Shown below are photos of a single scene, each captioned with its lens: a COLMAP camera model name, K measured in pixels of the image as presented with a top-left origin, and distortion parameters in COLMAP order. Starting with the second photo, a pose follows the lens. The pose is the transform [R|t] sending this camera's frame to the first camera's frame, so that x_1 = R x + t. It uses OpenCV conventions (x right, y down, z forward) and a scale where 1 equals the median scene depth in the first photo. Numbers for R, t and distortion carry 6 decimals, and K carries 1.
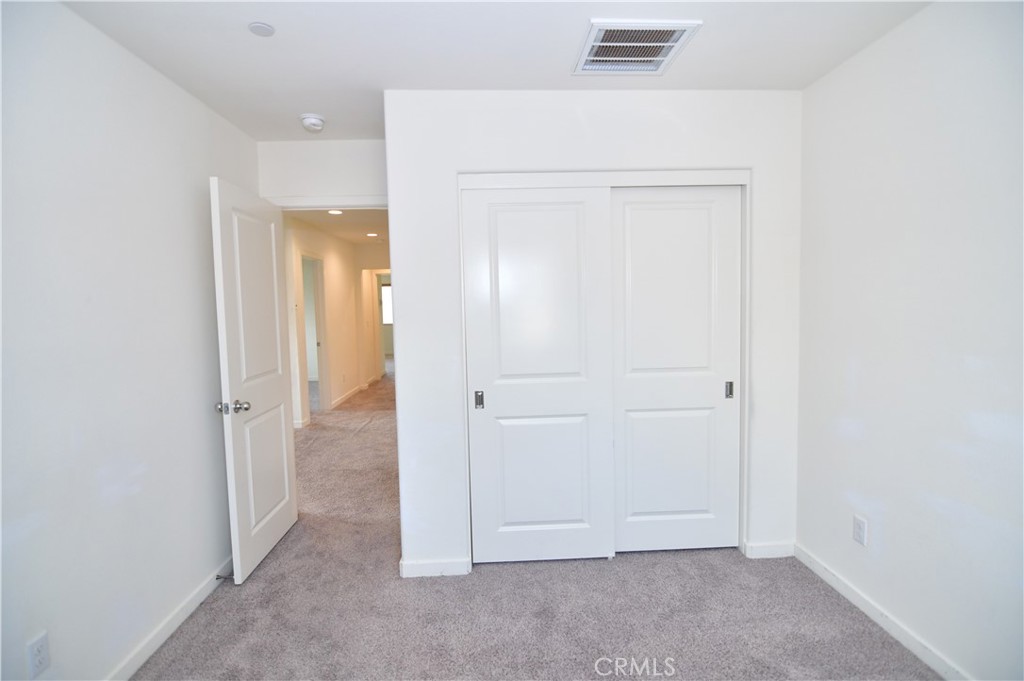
lens RADIAL K [[473.1, 0, 508.4], [0, 473.1, 336.4], [0, 0, 1]] dist [0.000076, -0.000021]
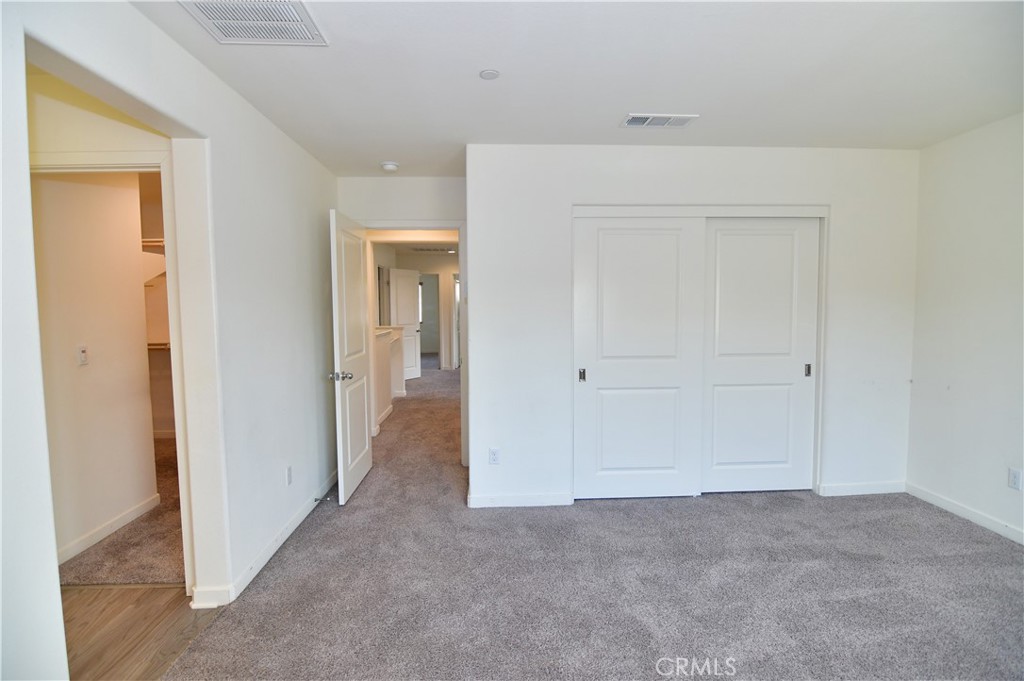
lens RADIAL K [[359.7, 0, 495.1], [0, 359.7, 324.5], [0, 0, 1]] dist [-0.026578, -0.000144]
pose [[0.999067, 0.021060, -0.037710, -0.314068], [-0.021554, 0.999686, -0.012744, 0.012649], [0.037430, 0.013545, 0.999207, -0.020982]]
